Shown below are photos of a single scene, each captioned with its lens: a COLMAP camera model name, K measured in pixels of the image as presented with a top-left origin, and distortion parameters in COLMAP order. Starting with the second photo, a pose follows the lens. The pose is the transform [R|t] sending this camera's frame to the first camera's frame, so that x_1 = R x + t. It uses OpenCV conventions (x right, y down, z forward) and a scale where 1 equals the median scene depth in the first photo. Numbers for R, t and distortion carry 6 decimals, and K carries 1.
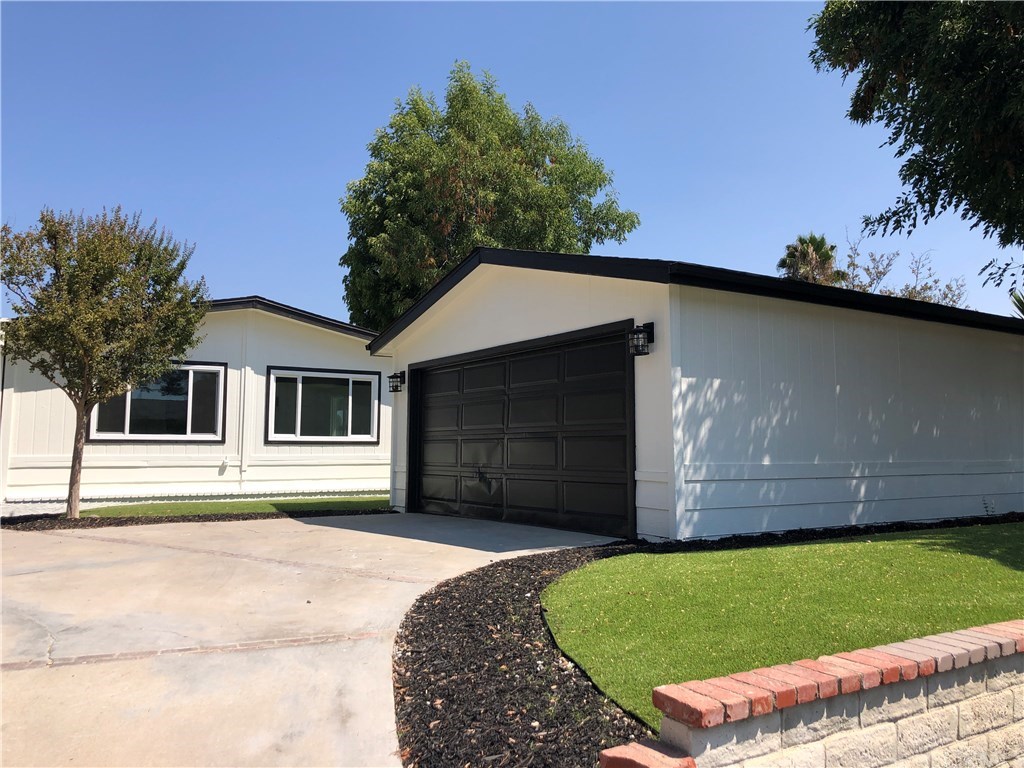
lens RADIAL K [[841.0, 0, 509.4], [0, 841.0, 377.3], [0, 0, 1]] dist [0.054739, -0.062388]
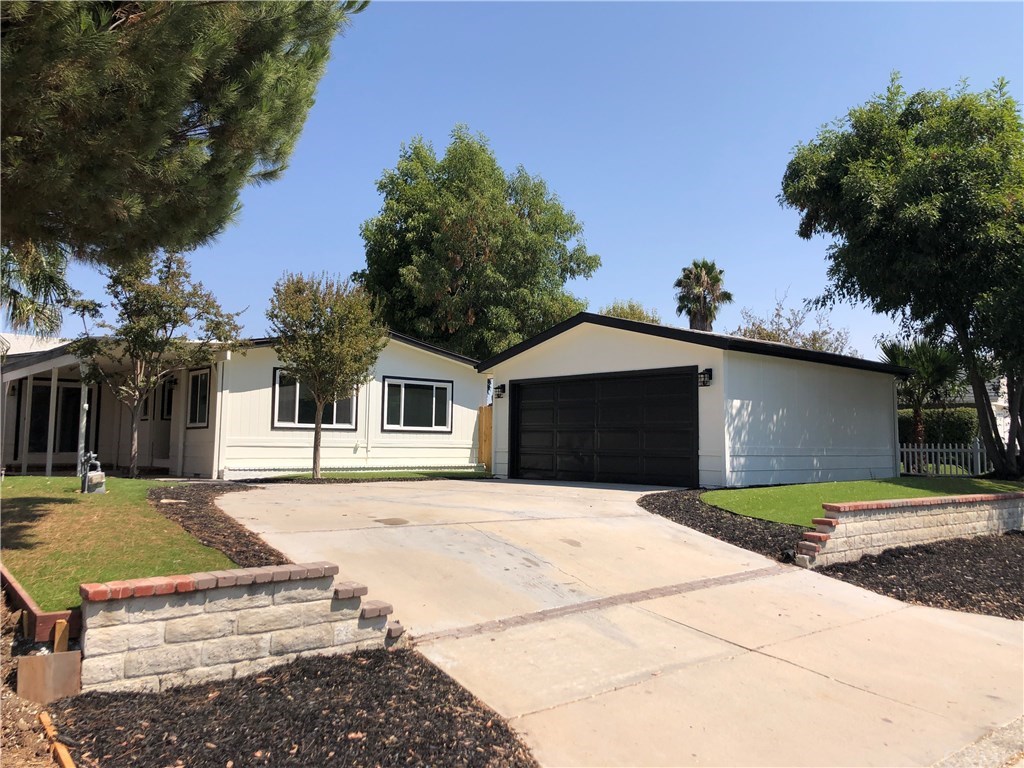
lens RADIAL K [[841.0, 0, 509.3], [0, 841.0, 379.4], [0, 0, 1]] dist [0.054739, -0.062388]
pose [[0.988028, 0.024480, 0.152322, -0.303293], [-0.026164, 0.999617, 0.009063, -0.026453], [-0.152042, -0.012940, 0.988289, -0.414005]]
